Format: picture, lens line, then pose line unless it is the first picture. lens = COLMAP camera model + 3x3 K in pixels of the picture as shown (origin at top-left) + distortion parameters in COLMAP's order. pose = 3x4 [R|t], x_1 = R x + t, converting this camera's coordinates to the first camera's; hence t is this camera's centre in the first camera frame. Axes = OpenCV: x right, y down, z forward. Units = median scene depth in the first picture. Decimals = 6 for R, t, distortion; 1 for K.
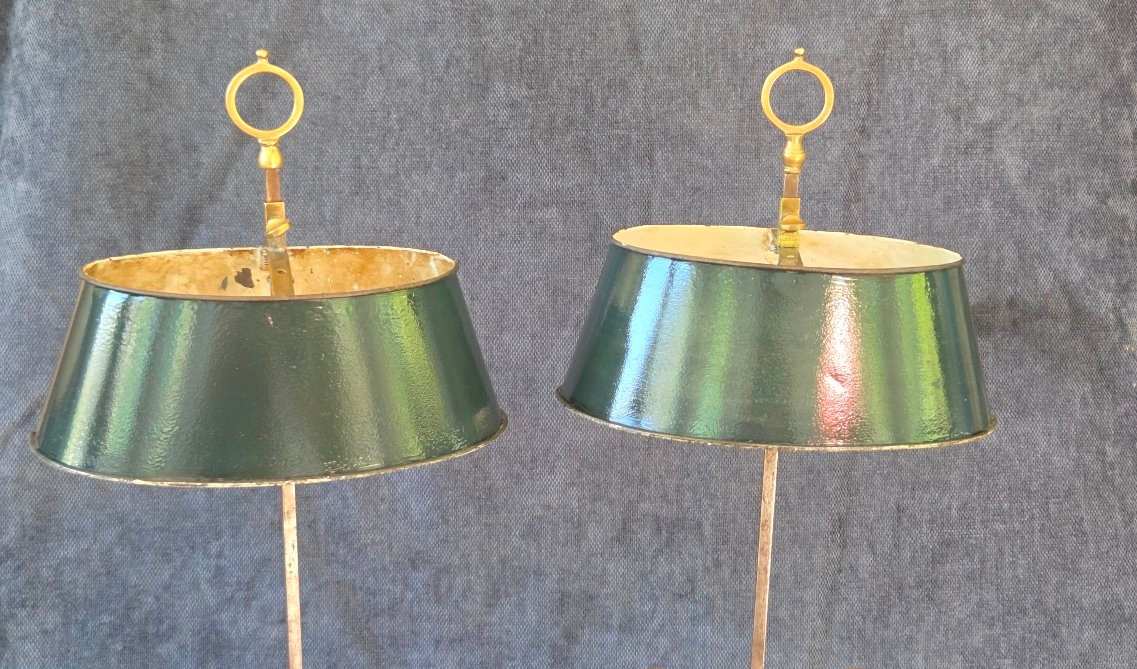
lens RADIAL K [[1450.9, 0, 576.8], [0, 1450.9, 335.0], [0, 0, 1]] dist [0.033575, -0.018716]
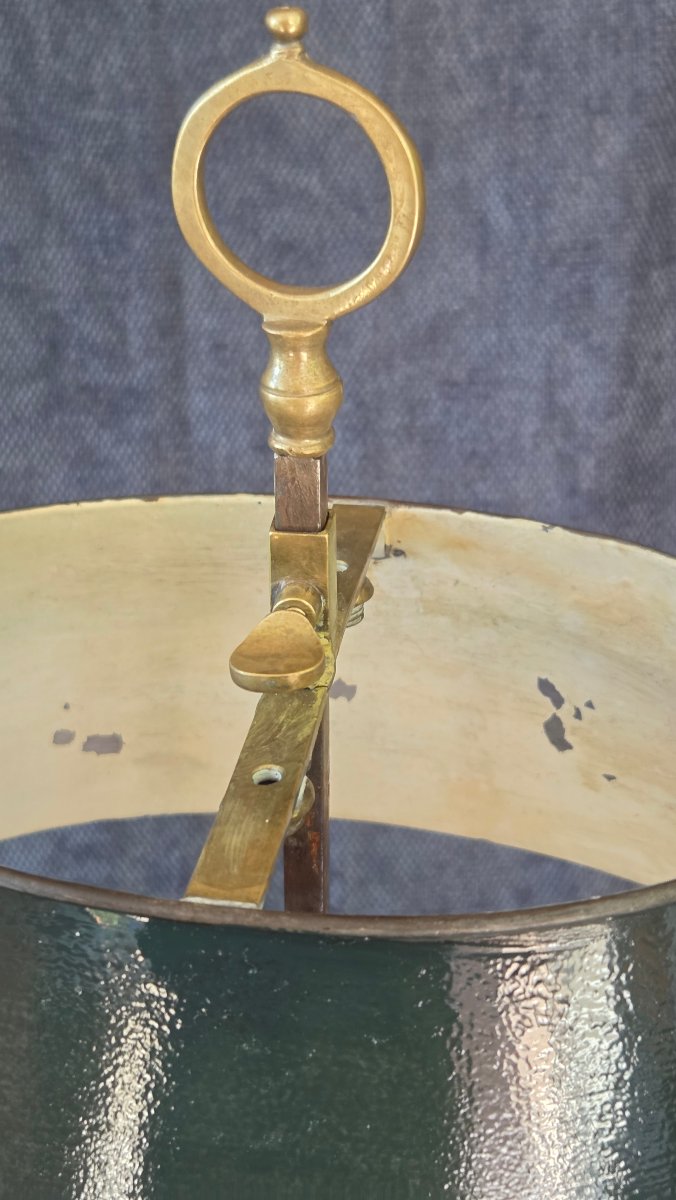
lens RADIAL K [[1588.1, 0, 338.0], [0, 1588.1, 600.0], [0, 0, 1]] dist [-0.005998, -0.040331]
pose [[0.996252, 0.001863, -0.086480, 0.151816], [0.022052, 0.961261, 0.274756, -0.140791], [0.083641, -0.275633, 0.957617, 0.568564]]
